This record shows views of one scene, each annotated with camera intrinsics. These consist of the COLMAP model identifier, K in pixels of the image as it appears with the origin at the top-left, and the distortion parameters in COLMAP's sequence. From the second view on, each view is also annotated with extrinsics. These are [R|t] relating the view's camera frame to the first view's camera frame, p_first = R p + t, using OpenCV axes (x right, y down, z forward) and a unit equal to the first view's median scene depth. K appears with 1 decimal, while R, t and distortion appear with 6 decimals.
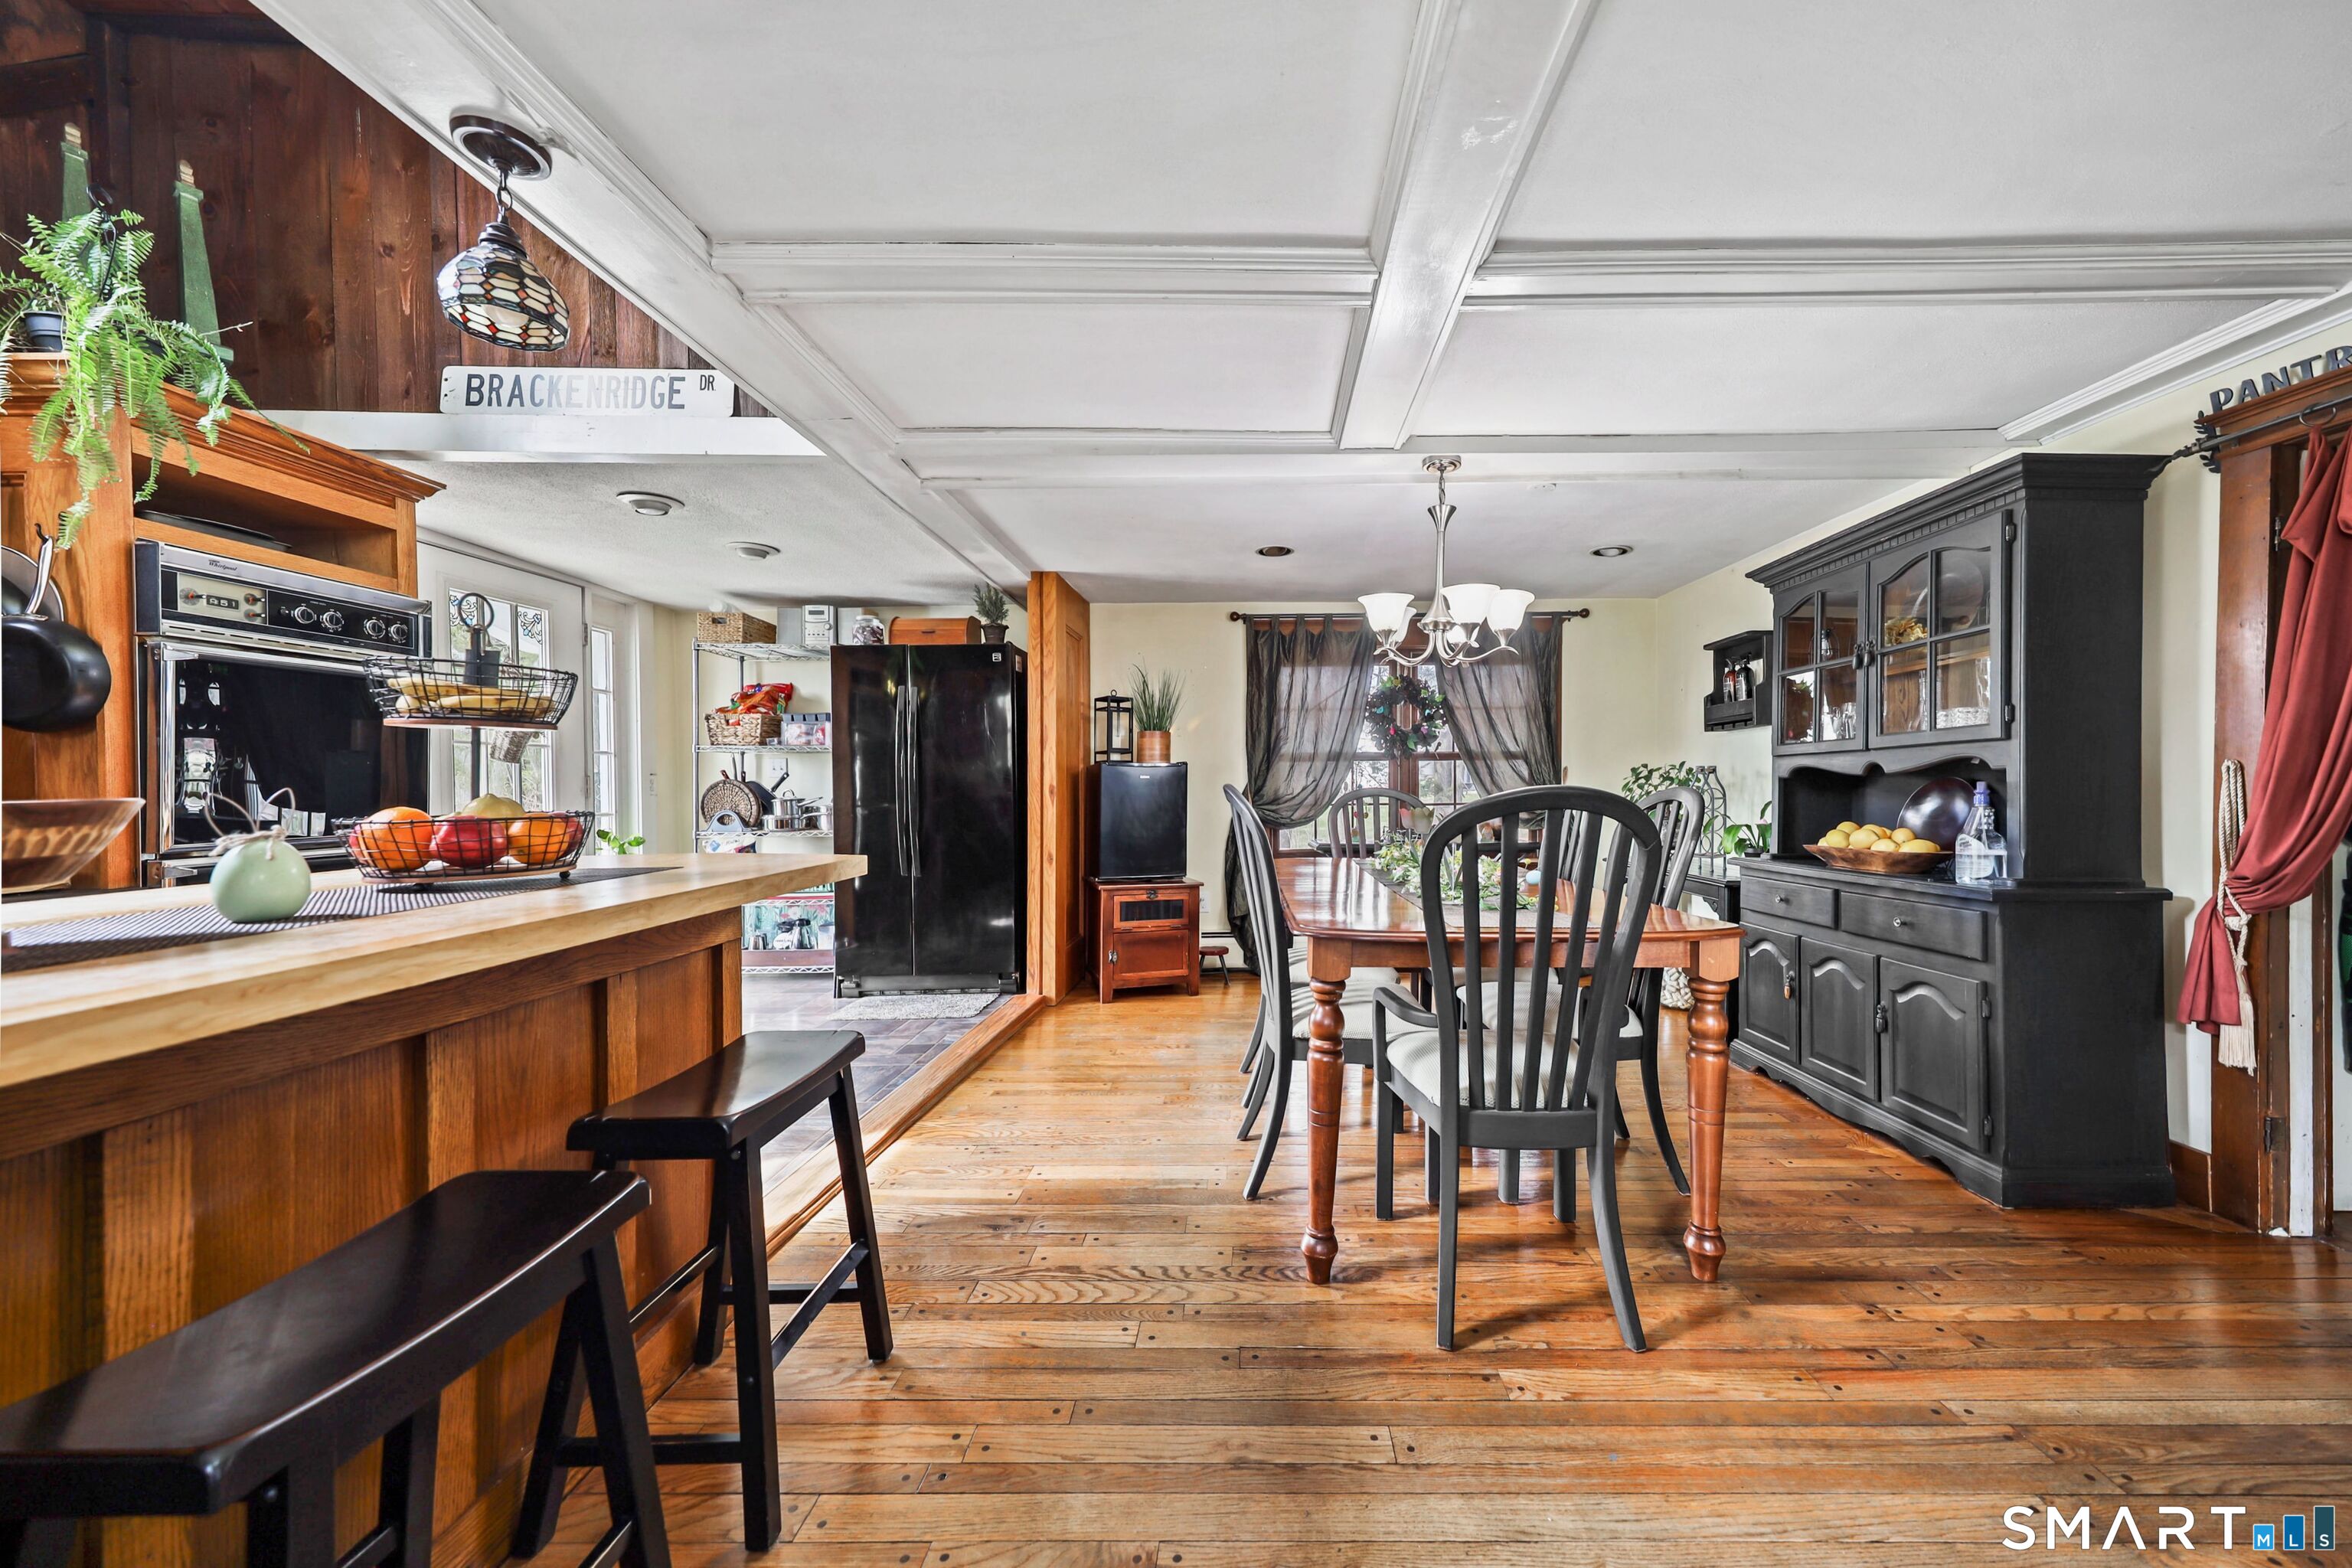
lens RADIAL K [[883.5, 0, 1176.0], [0, 883.5, 787.6], [0, 0, 1]] dist [-0.002847, 0.000073]
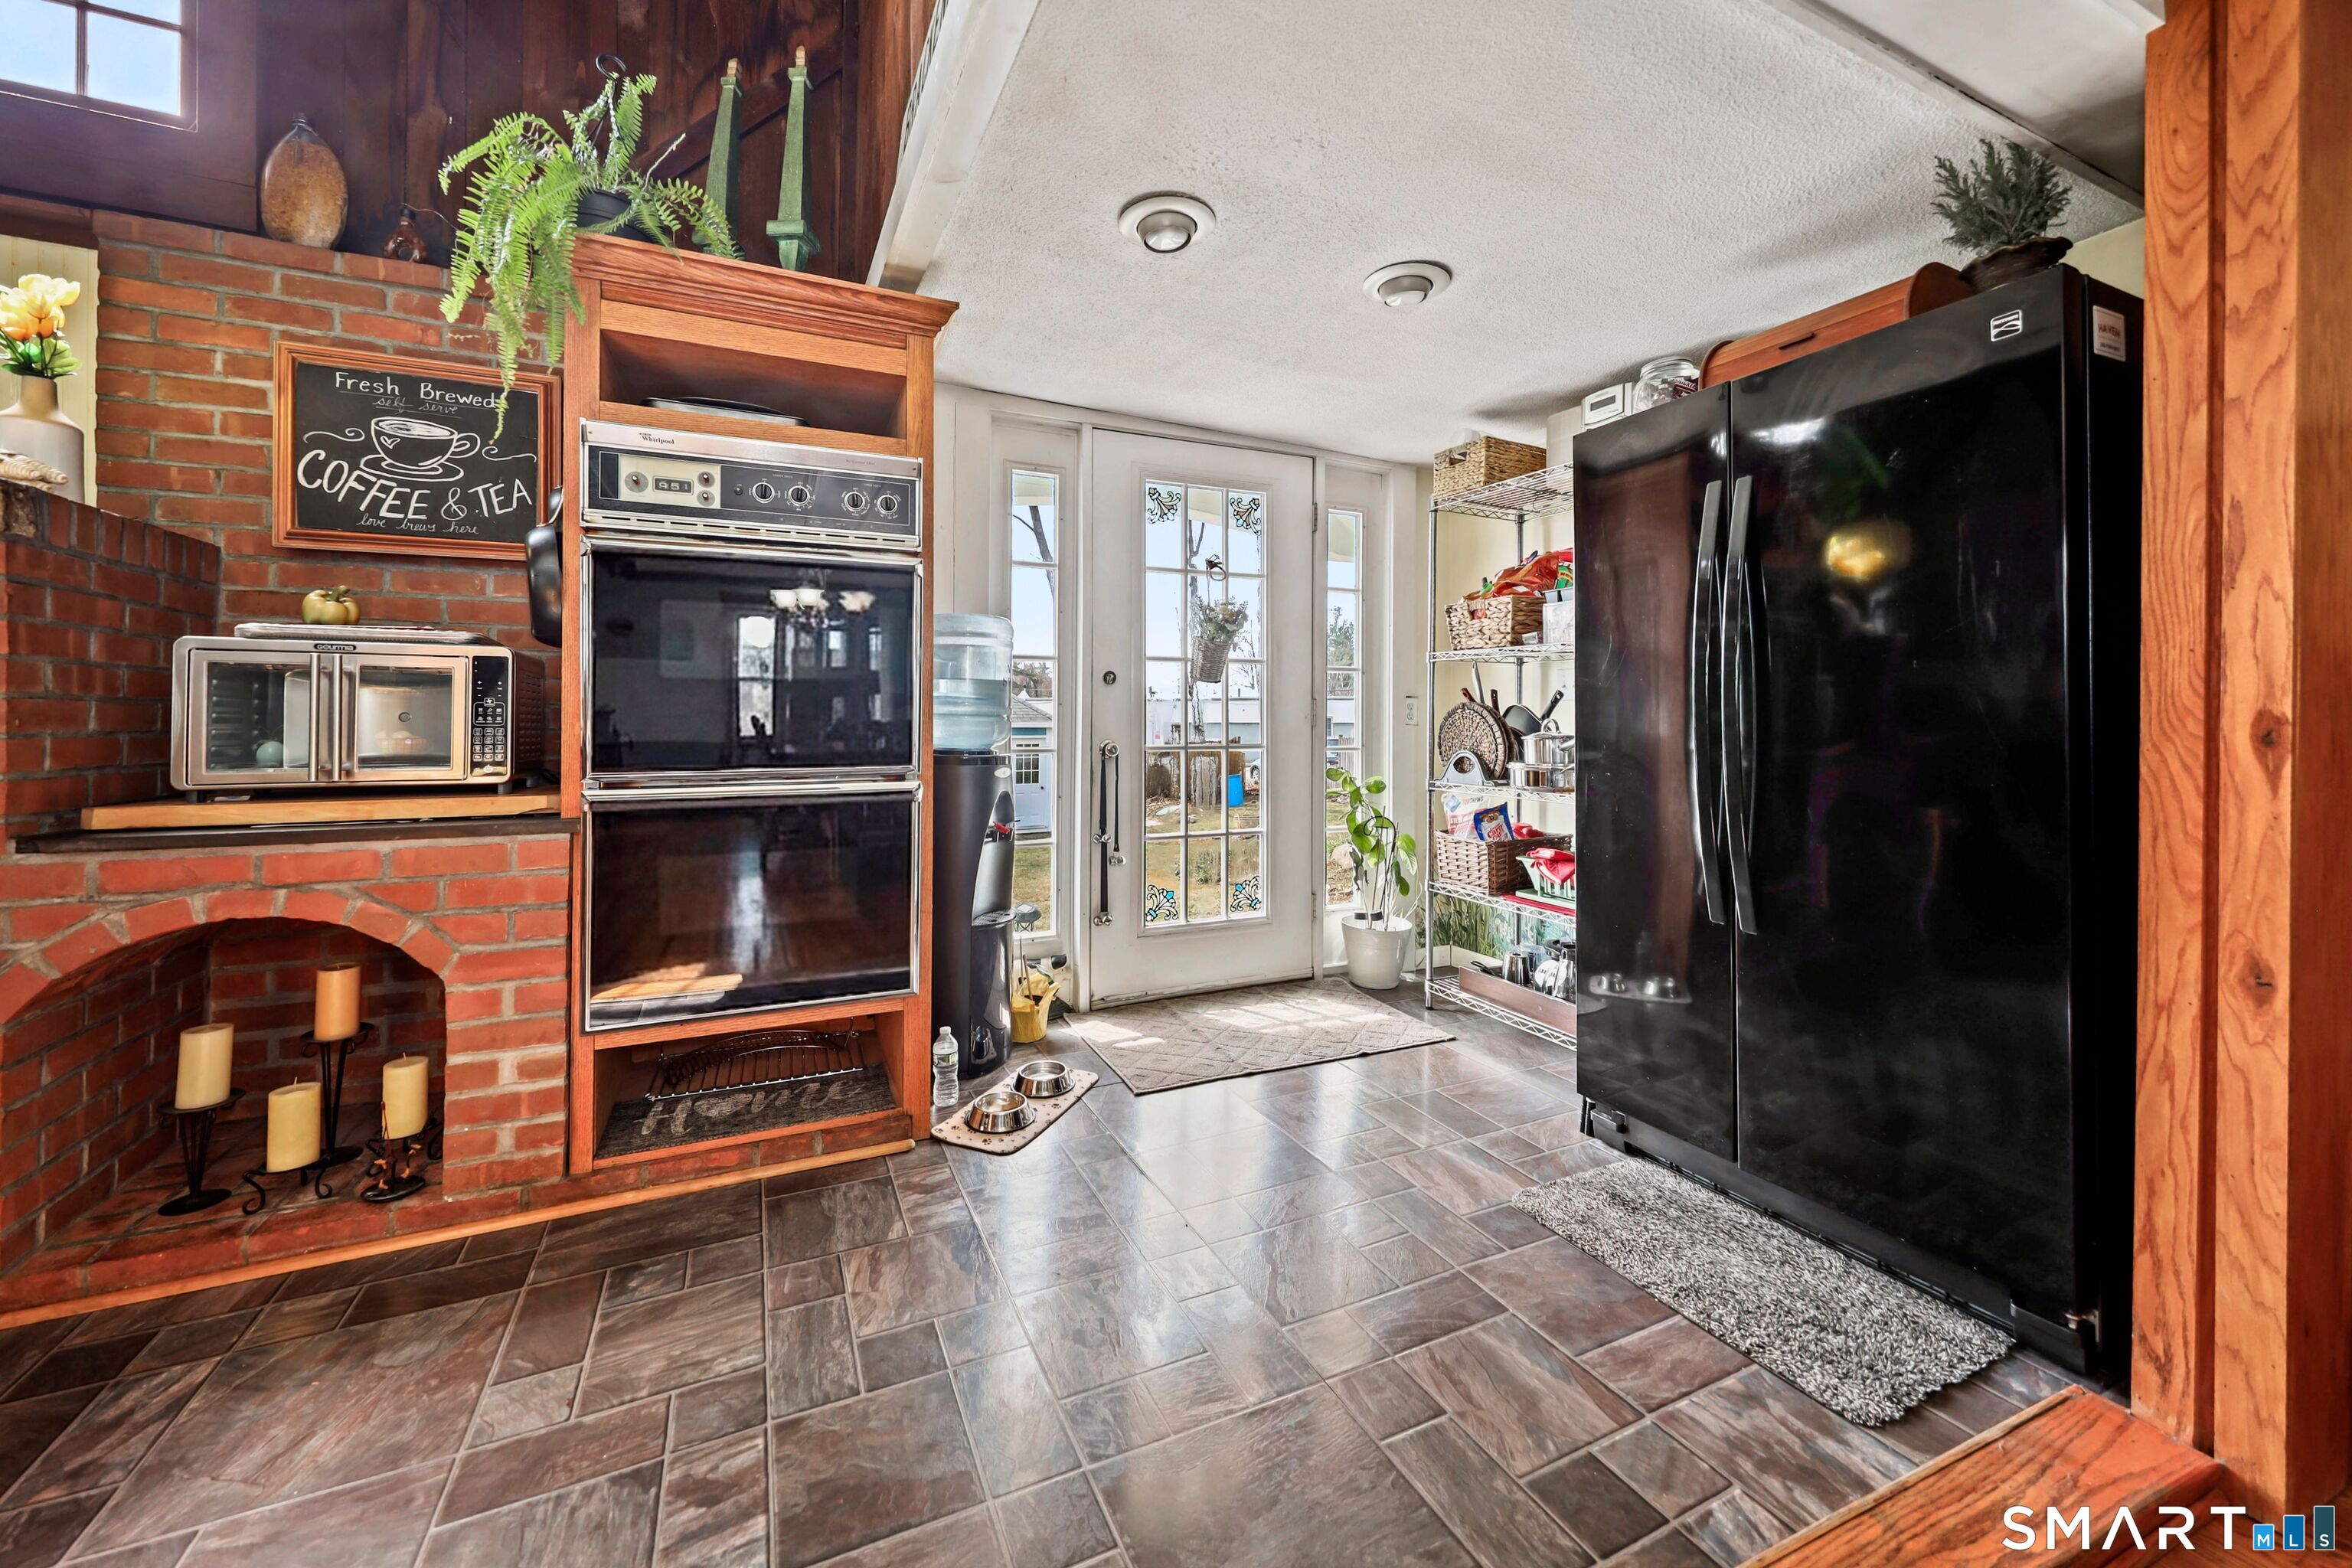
lens RADIAL K [[883.5, 0, 1152.1], [0, 883.5, 707.4], [0, 0, 1]] dist [-0.002847, 0.000073]
pose [[0.500743, 0.001122, -0.865595, -0.074152], [-0.009075, 0.999951, -0.003953, -0.001053], [0.865548, 0.009835, 0.500729, 0.536948]]
